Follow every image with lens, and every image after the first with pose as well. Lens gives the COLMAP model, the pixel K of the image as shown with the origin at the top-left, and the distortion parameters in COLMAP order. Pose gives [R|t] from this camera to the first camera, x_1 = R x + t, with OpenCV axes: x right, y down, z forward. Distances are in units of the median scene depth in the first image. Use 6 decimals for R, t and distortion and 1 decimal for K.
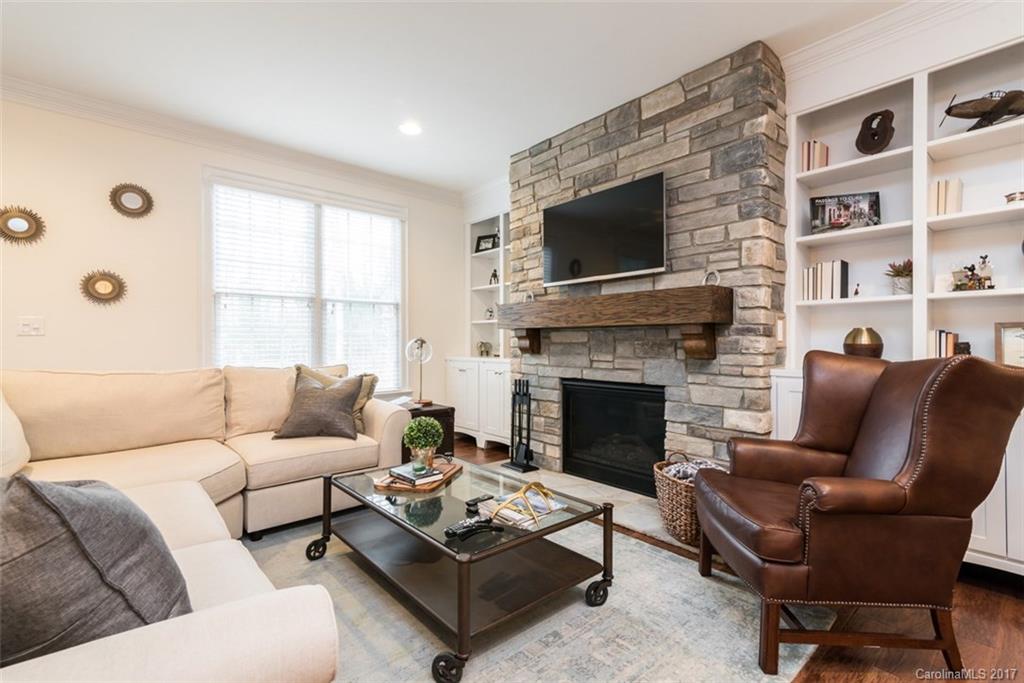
lens RADIAL K [[467.5, 0, 512.1], [0, 467.5, 343.0], [0, 0, 1]] dist [0.000726, -0.000152]
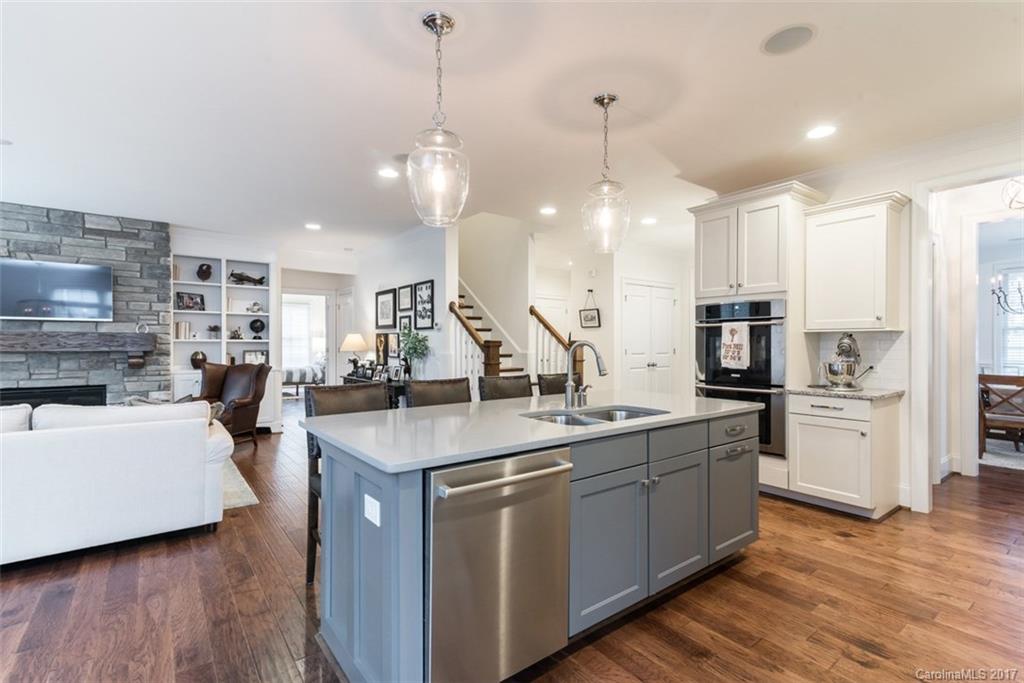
lens RADIAL K [[467.5, 0, 511.7], [0, 467.5, 346.0], [0, 0, 1]] dist [0.000726, -0.000152]
pose [[0.067159, 0.002781, 0.997738, -1.458809], [0.005891, 0.999978, -0.003184, -0.044505], [-0.997725, 0.006092, 0.067142, -0.713152]]
